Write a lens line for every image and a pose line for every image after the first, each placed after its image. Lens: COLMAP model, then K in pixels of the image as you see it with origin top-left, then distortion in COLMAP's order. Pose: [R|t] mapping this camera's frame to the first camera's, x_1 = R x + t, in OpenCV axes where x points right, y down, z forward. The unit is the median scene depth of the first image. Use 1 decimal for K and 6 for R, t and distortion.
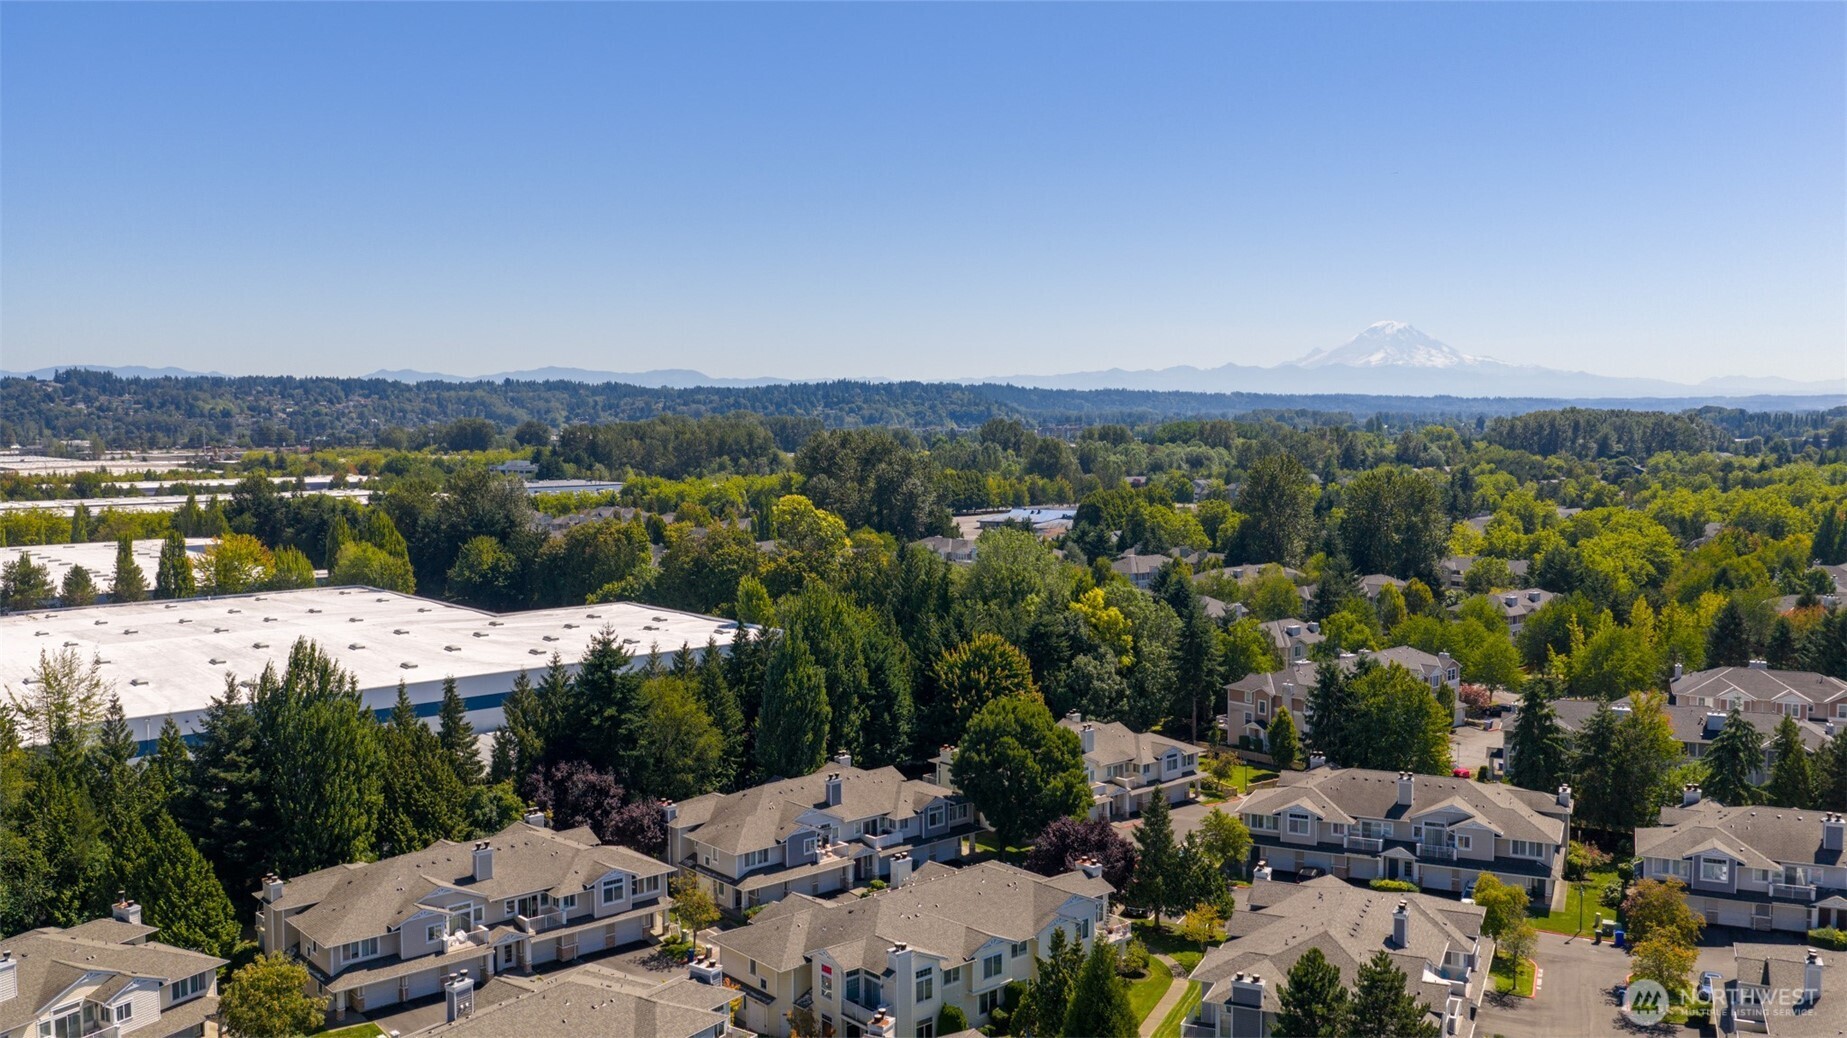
lens RADIAL K [[1505.4, 0, 930.7], [0, 1505.4, 518.0], [0, 0, 1]] dist [0.009480, -0.020972]
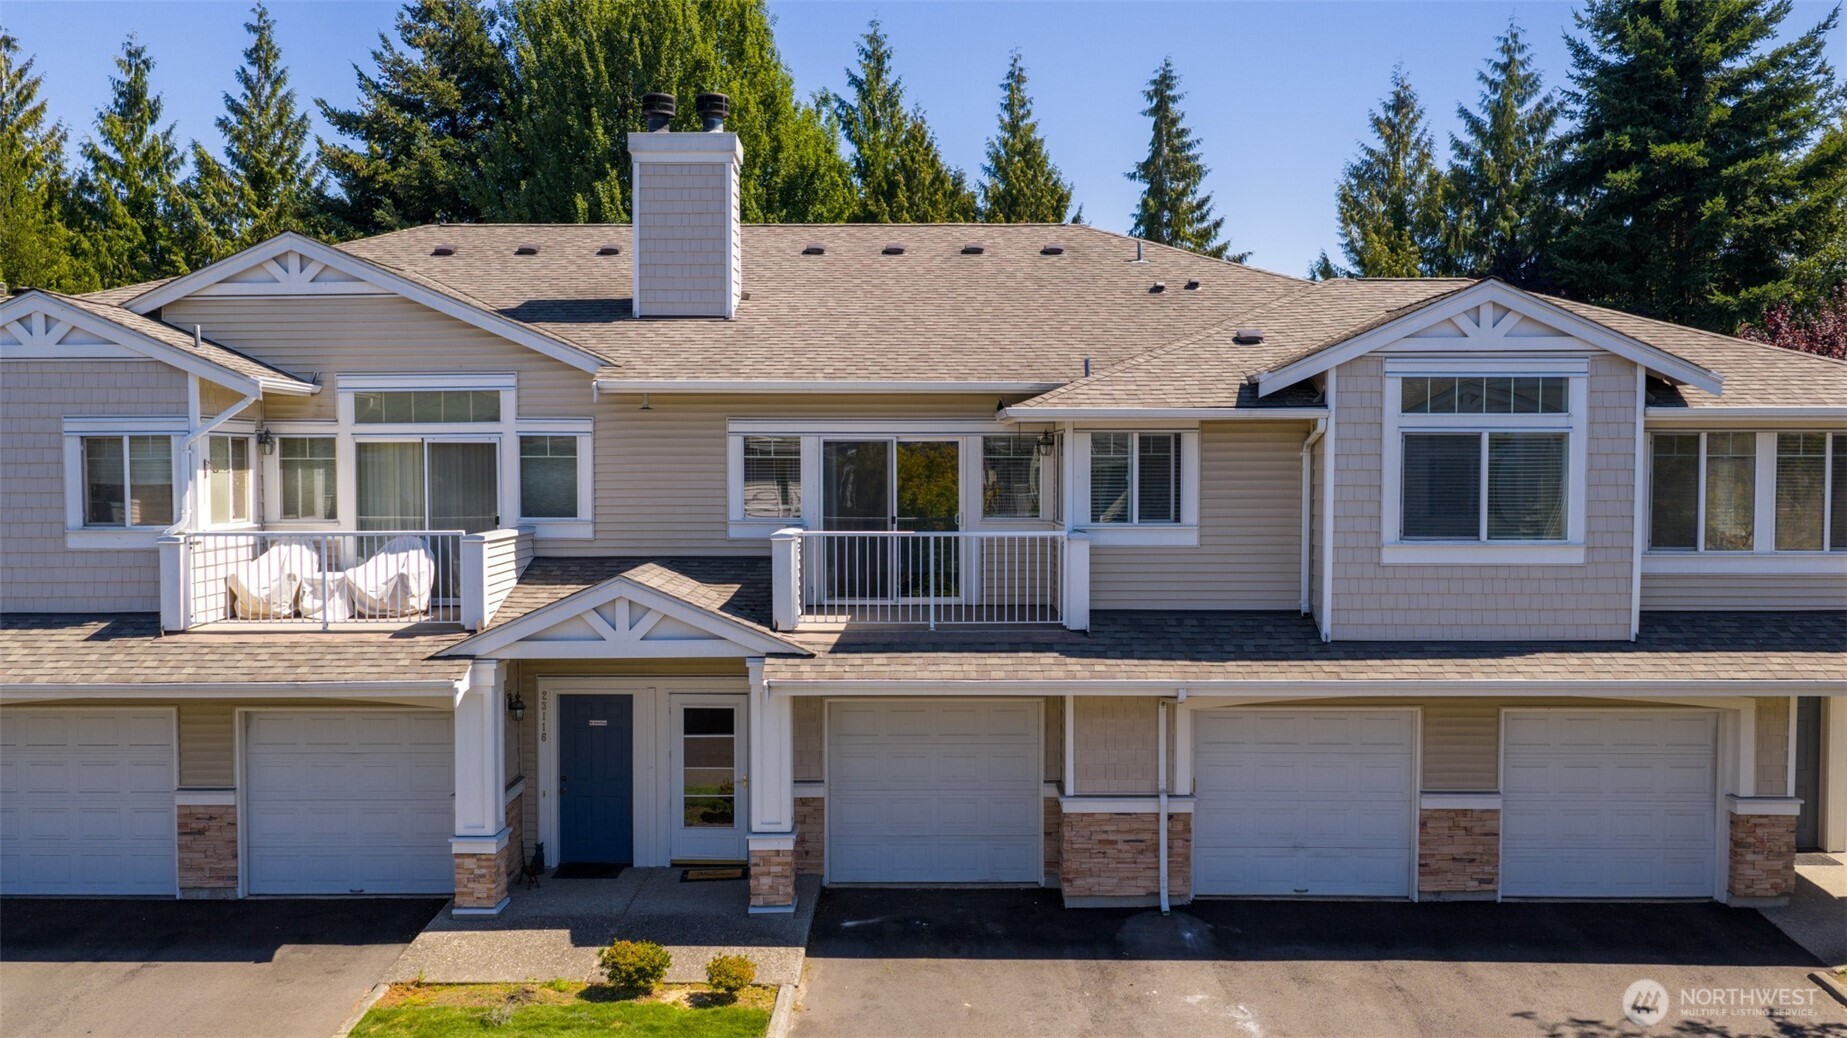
lens RADIAL K [[1505.4, 0, 929.2], [0, 1505.4, 522.7], [0, 0, 1]] dist [0.009480, -0.020972]
pose [[0.746112, 0.024135, -0.665383, -0.166172], [-0.042801, 0.999014, -0.011758, 0.266989], [0.664444, 0.037252, 0.746409, 0.907010]]
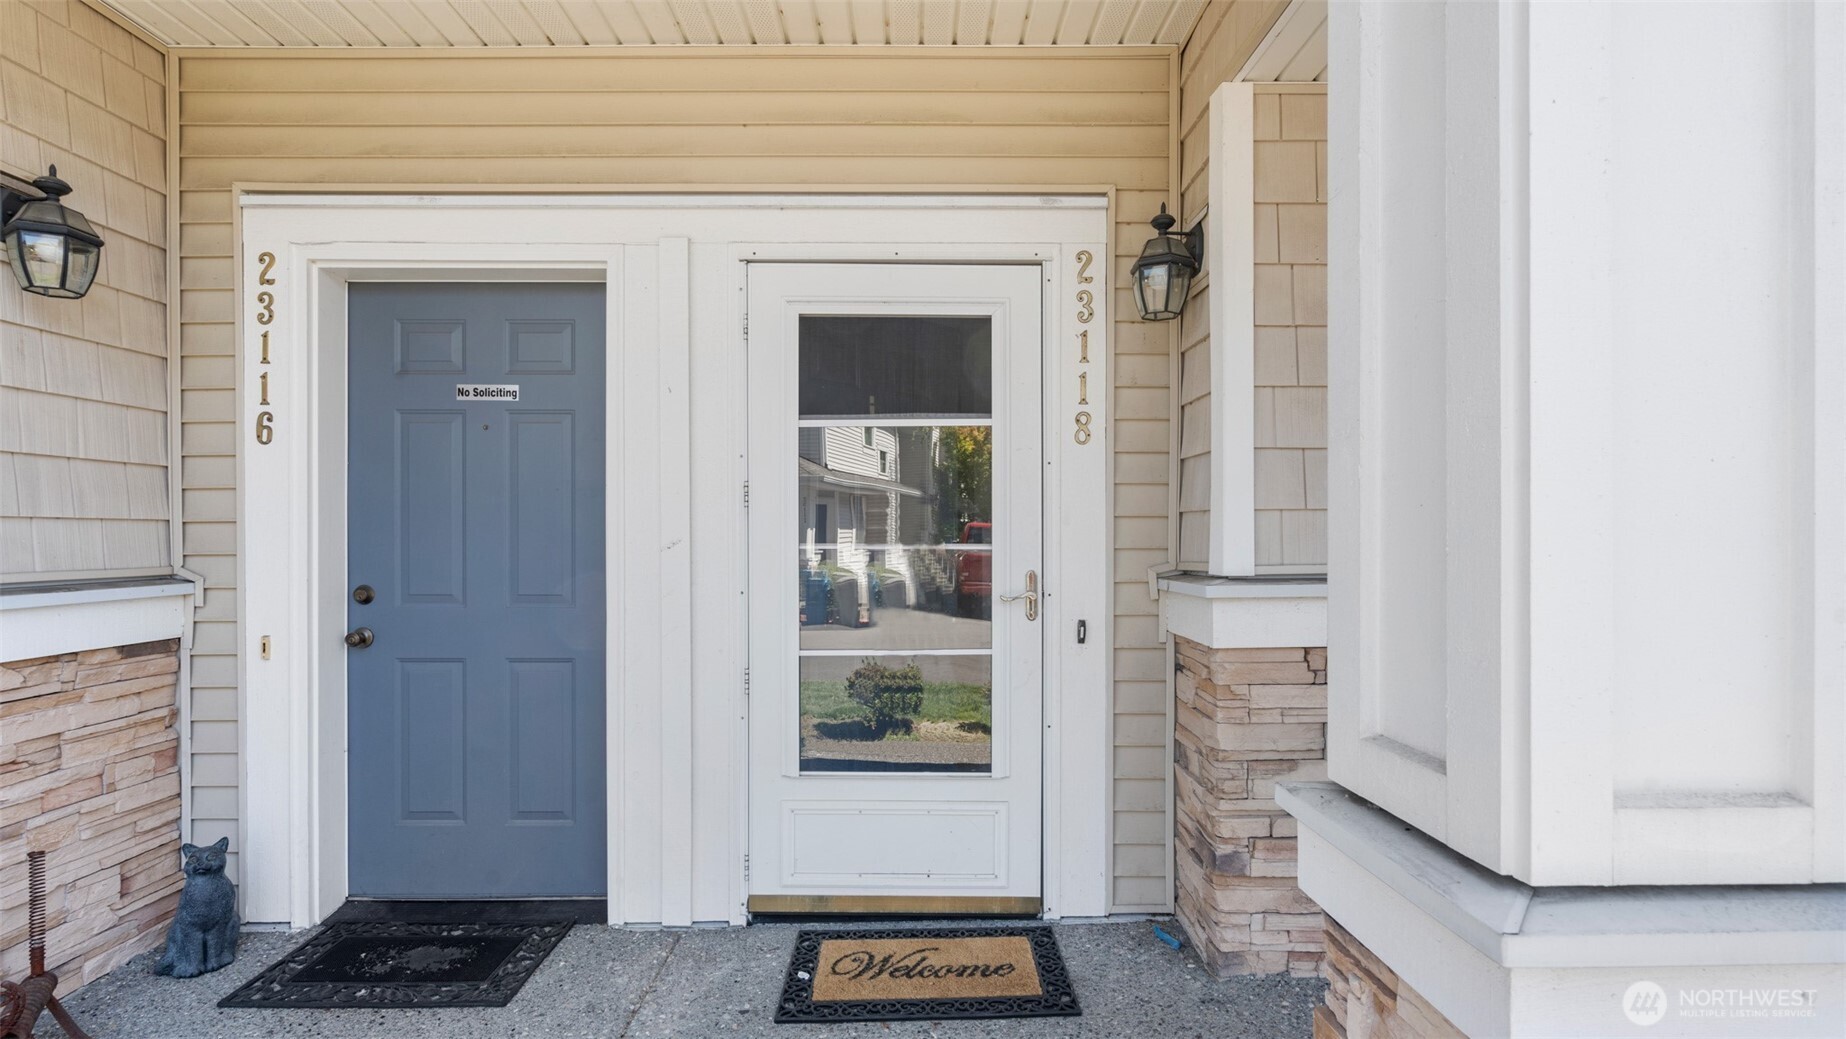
lens RADIAL K [[834.2, 0, 939.9], [0, 834.2, 525.5], [0, 0, 1]] dist [-0.004232, 0.004371]
pose [[0.758164, -0.007576, -0.652020, -0.266790], [-0.038621, 0.997655, -0.056499, 0.291343], [0.650919, 0.068017, 0.756094, 0.989676]]
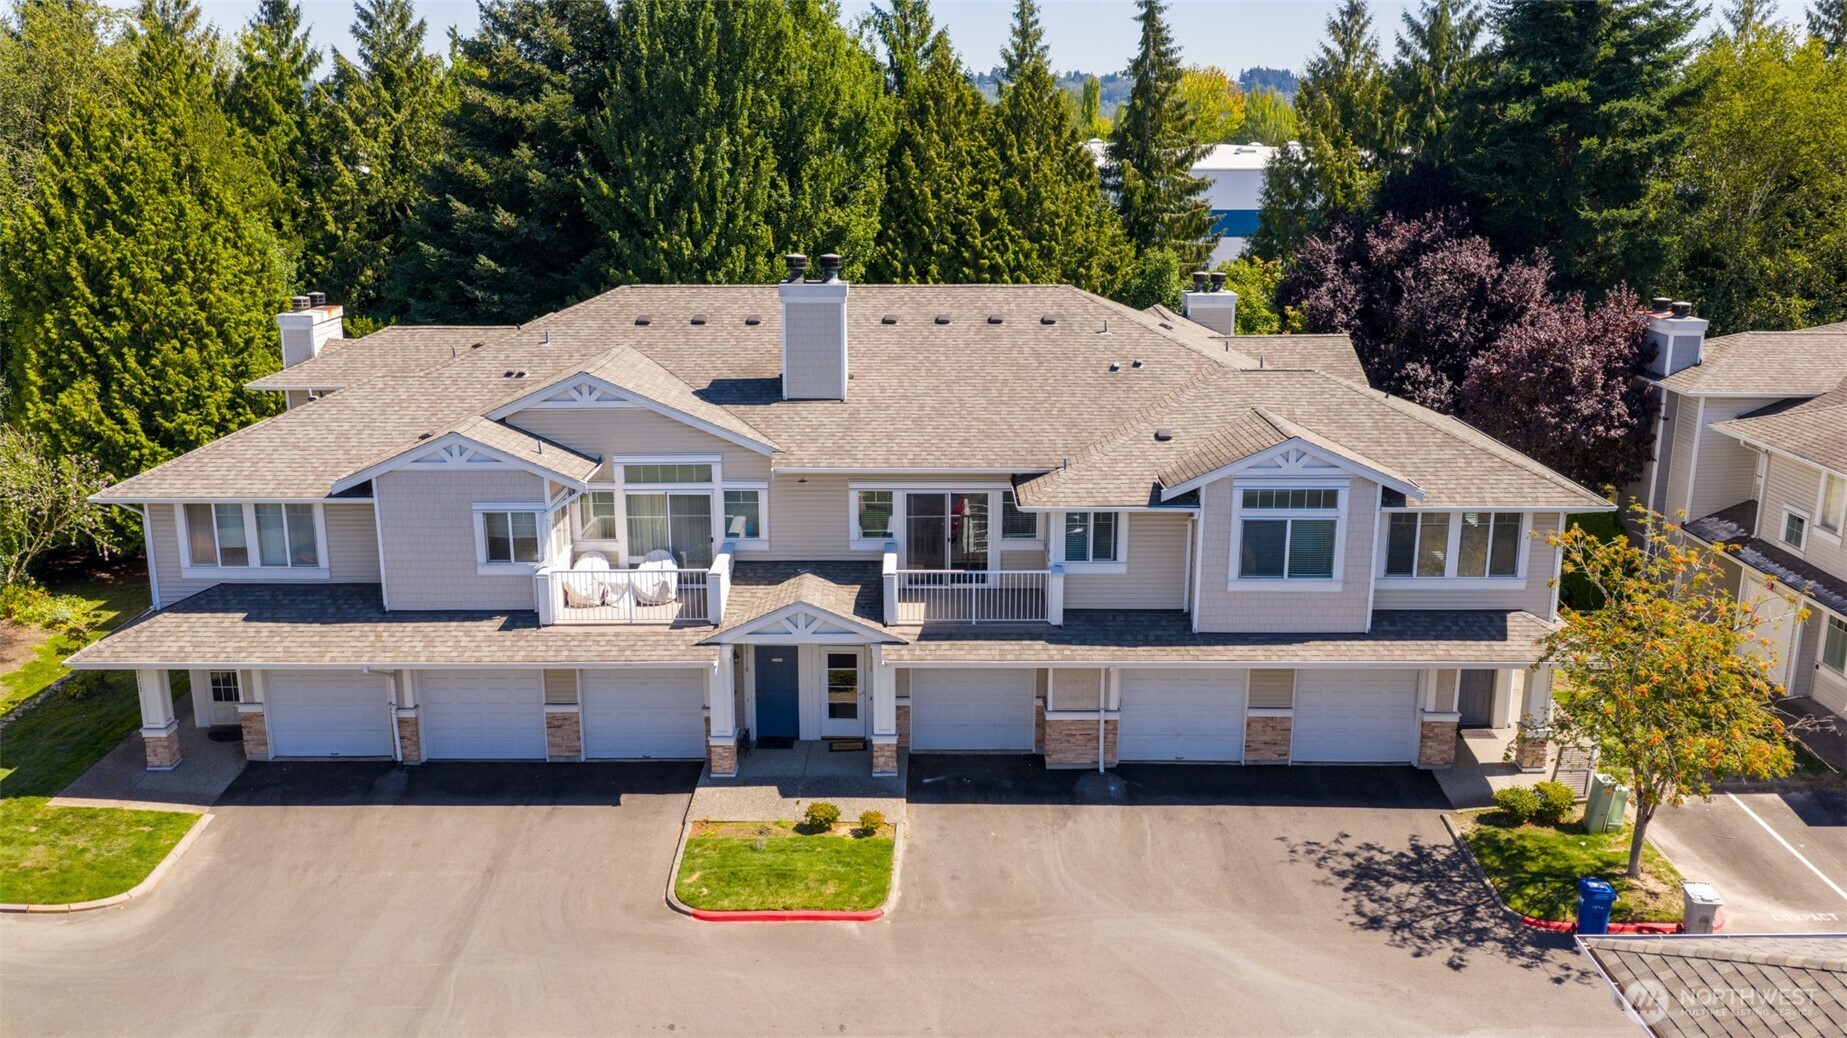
lens RADIAL K [[1505.4, 0, 927.7], [0, 1505.4, 518.1], [0, 0, 1]] dist [0.009480, -0.020972]
pose [[0.744241, 0.166102, -0.646927, -0.107564], [-0.043592, 0.978598, 0.201111, 0.209264], [0.666487, -0.121474, 0.735554, 0.827511]]
